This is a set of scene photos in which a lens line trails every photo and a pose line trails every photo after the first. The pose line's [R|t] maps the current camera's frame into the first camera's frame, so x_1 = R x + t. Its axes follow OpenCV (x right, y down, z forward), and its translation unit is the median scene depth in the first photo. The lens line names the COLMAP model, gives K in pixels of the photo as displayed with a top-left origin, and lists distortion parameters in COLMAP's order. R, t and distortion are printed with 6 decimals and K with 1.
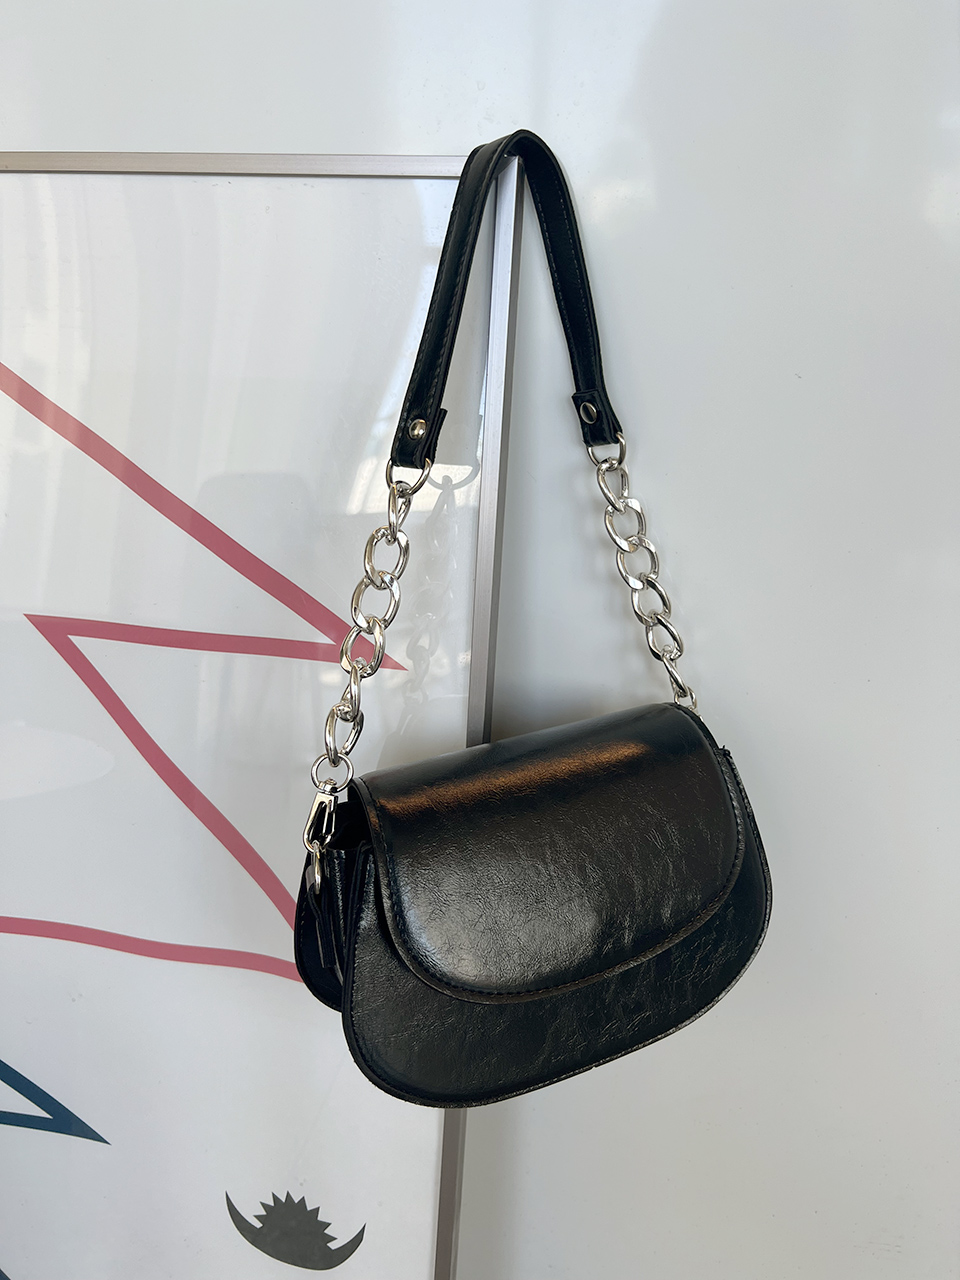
lens RADIAL K [[984.3, 0, 475.9], [0, 984.3, 647.1], [0, 0, 1]] dist [0.057178, -0.150910]
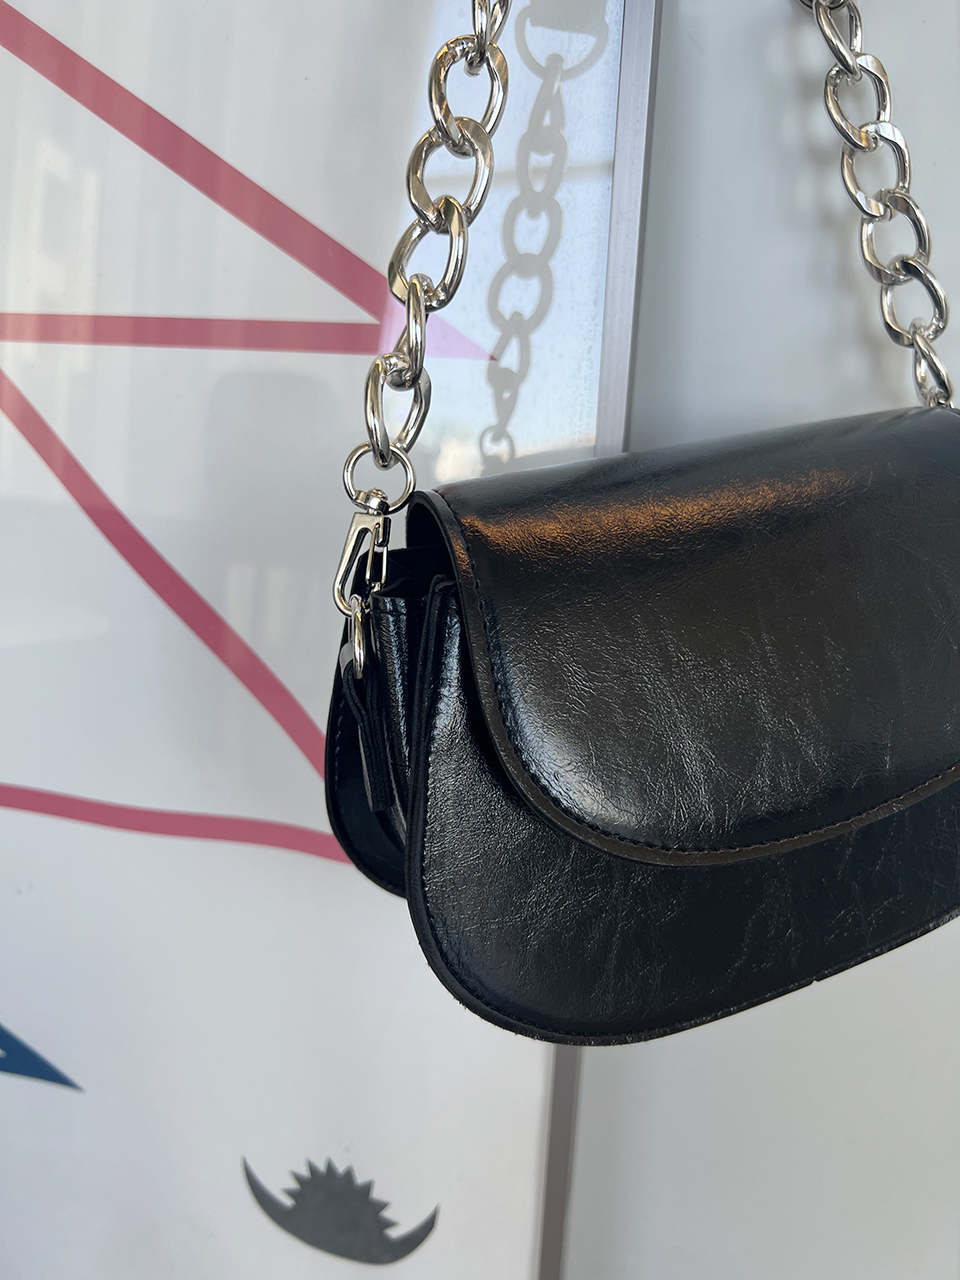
lens RADIAL K [[977.4, 0, 479.8], [0, 977.4, 657.4], [0, 0, 1]] dist [0.109190, -0.265164]
pose [[0.999033, -0.008894, -0.043061, -0.063461], [0.011672, 0.997836, 0.064709, 0.194349], [0.042392, -0.065149, 0.996975, 0.421949]]
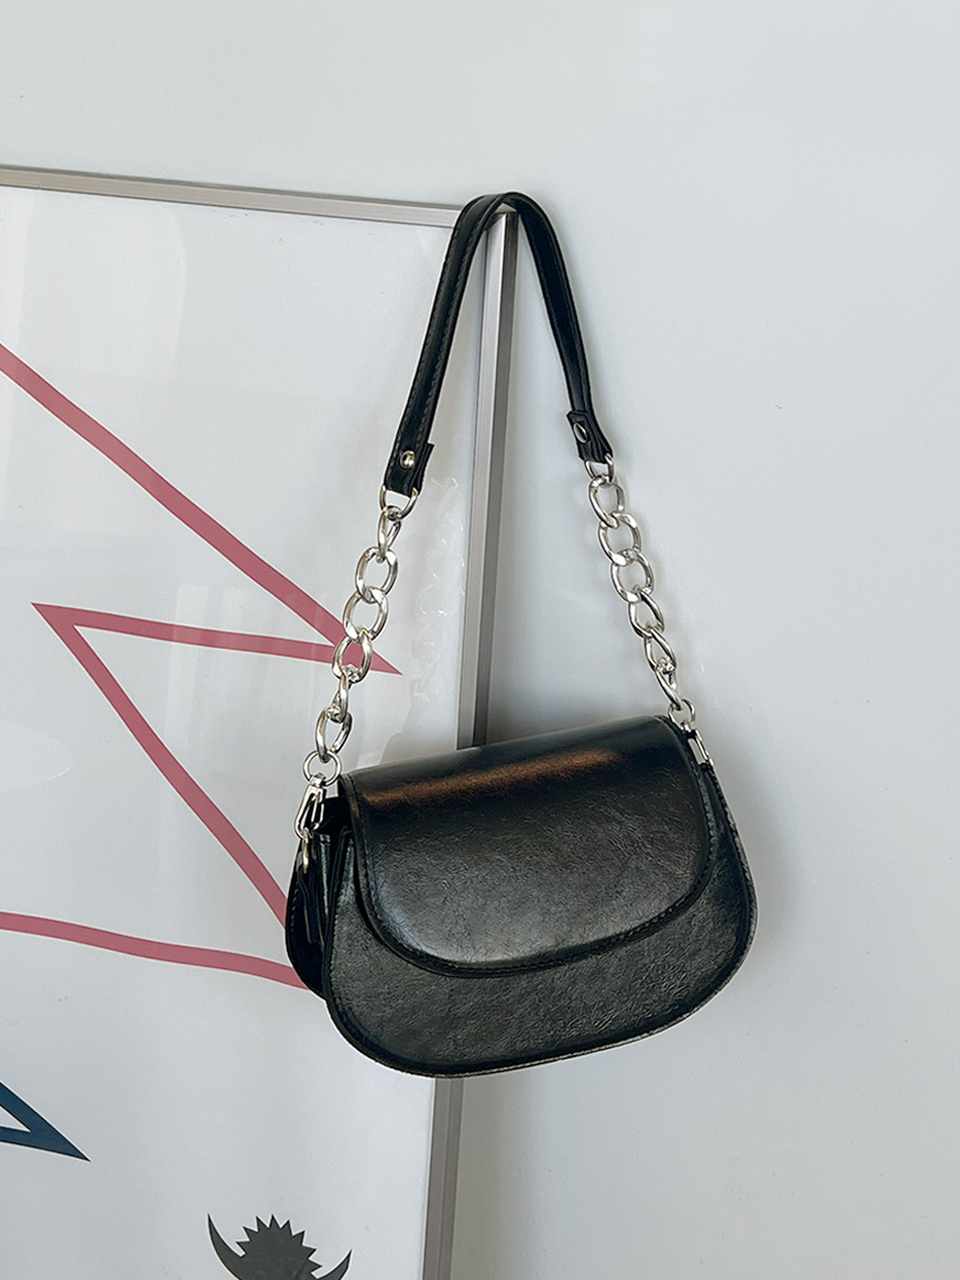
lens RADIAL K [[2126.8, 0, 481.4], [0, 2126.8, 578.8], [0, 0, 1]] dist [0.045127, 0.105495]
pose [[0.993119, 0.029949, -0.113218, 0.295055], [-0.029472, 0.999548, 0.005882, -0.104015], [0.113343, -0.002505, 0.993553, -1.348663]]
